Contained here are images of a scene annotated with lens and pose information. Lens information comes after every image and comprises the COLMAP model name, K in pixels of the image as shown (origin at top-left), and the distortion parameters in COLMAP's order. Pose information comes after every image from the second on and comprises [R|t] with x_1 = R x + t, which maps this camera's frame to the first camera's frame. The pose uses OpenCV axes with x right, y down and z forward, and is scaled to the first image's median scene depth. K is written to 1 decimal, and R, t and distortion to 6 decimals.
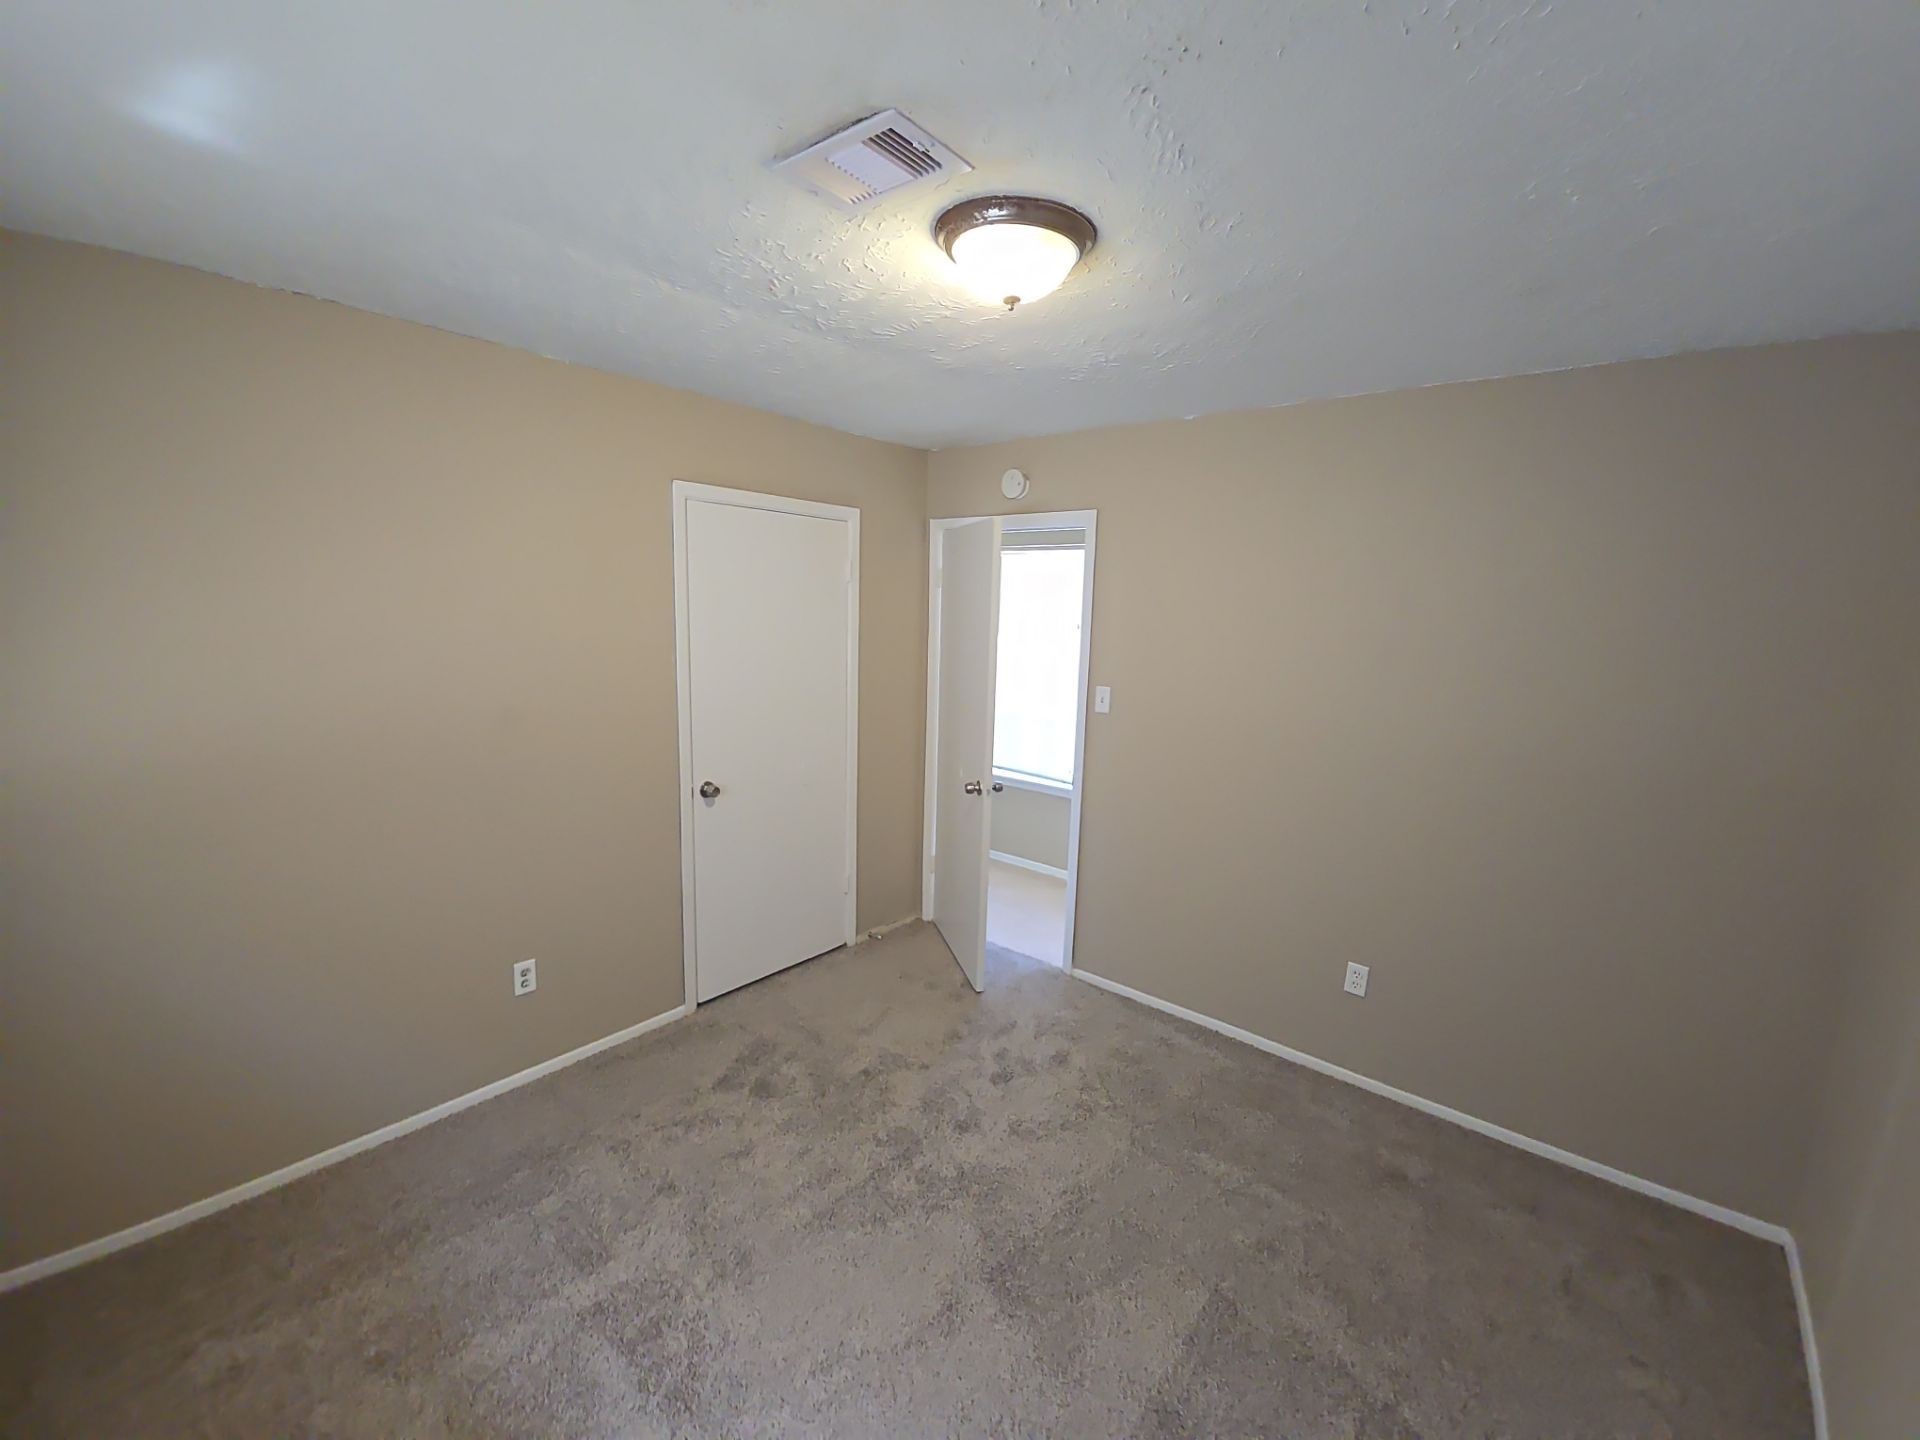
lens RADIAL K [[780.3, 0, 961.8], [0, 780.3, 721.6], [0, 0, 1]] dist [0.008905, -0.007552]
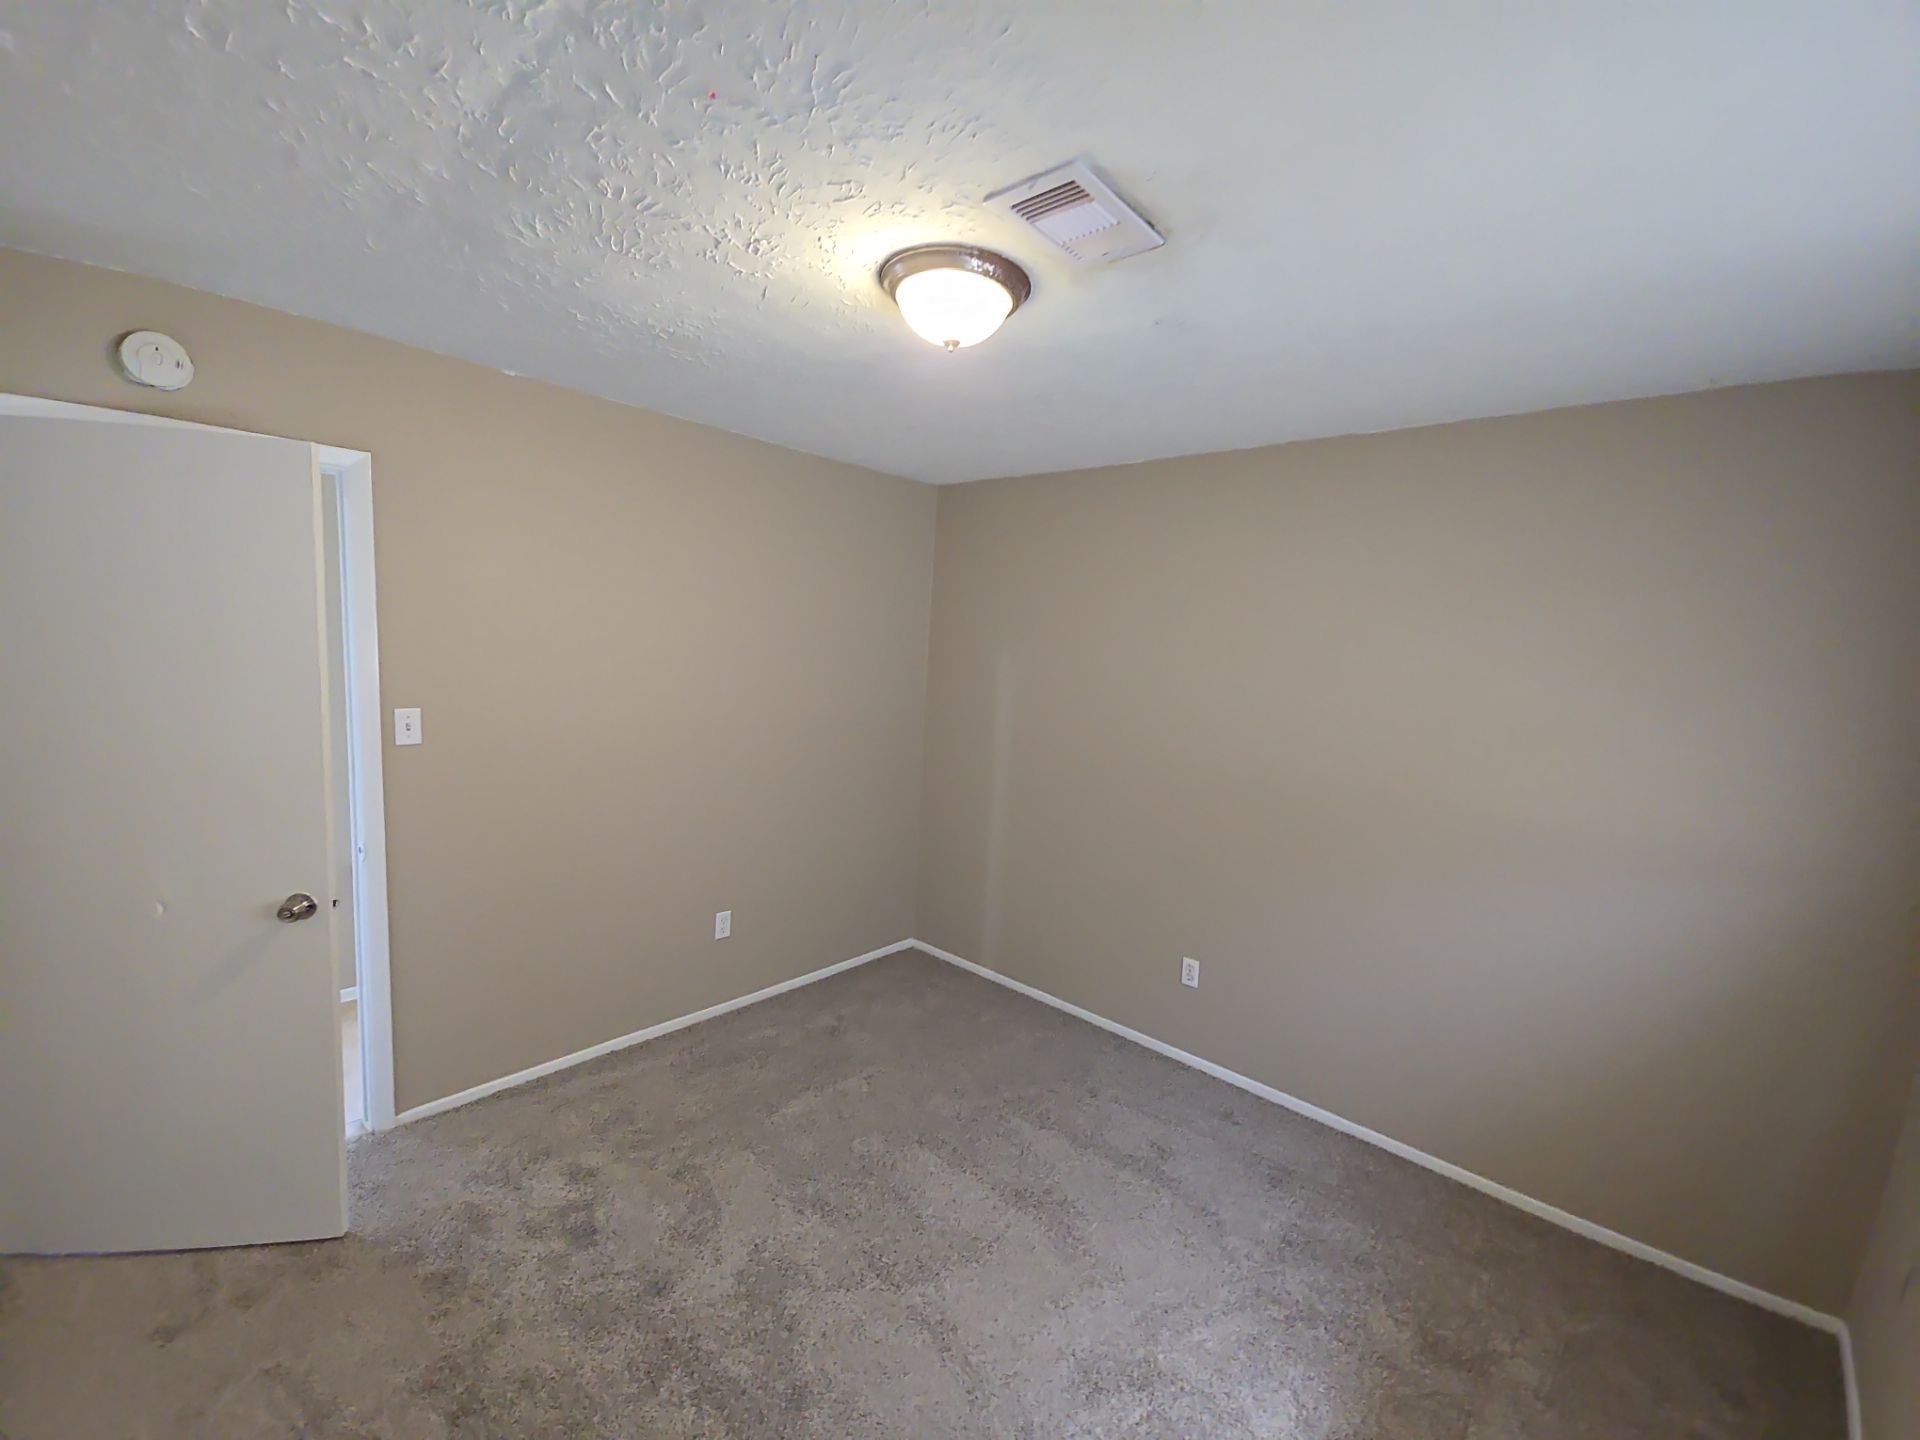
lens RADIAL K [[780.3, 0, 950.5], [0, 780.3, 723.2], [0, 0, 1]] dist [0.008905, -0.007552]
pose [[0.049052, -0.142277, 0.988611, -0.565877], [0.090658, 0.986351, 0.137454, -0.095790], [-0.994673, 0.082883, 0.061281, 0.525805]]
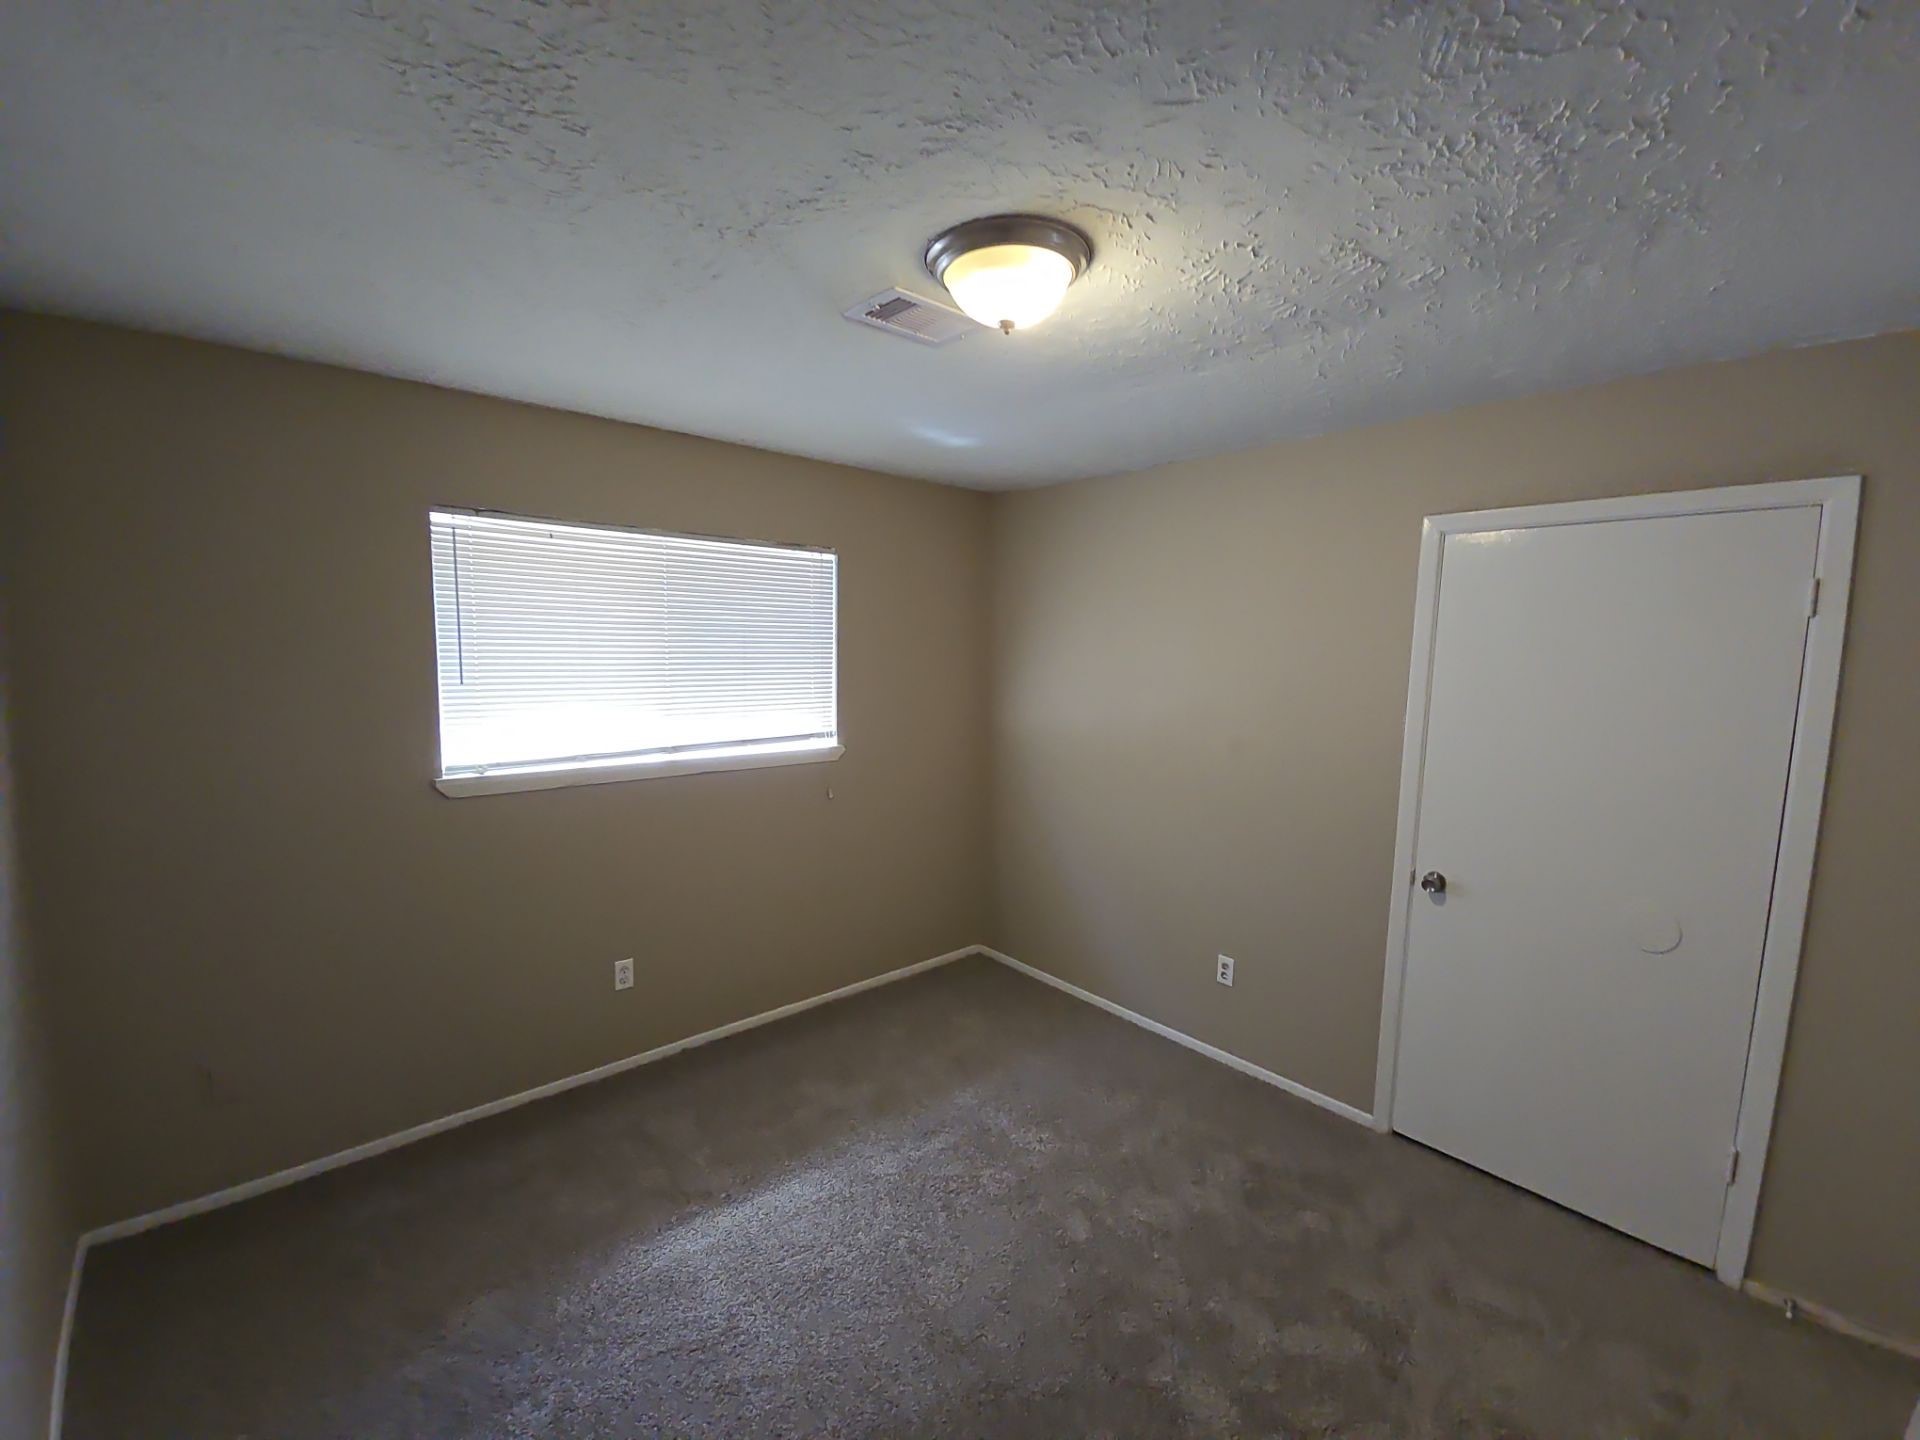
lens RADIAL K [[780.3, 0, 962.8], [0, 780.3, 718.0], [0, 0, 1]] dist [0.008905, -0.007552]
pose [[-0.154628, 0.047508, -0.986830, 0.570987], [-0.170130, 0.982642, 0.073964, -0.059168], [0.973214, 0.179327, -0.143862, 0.629499]]
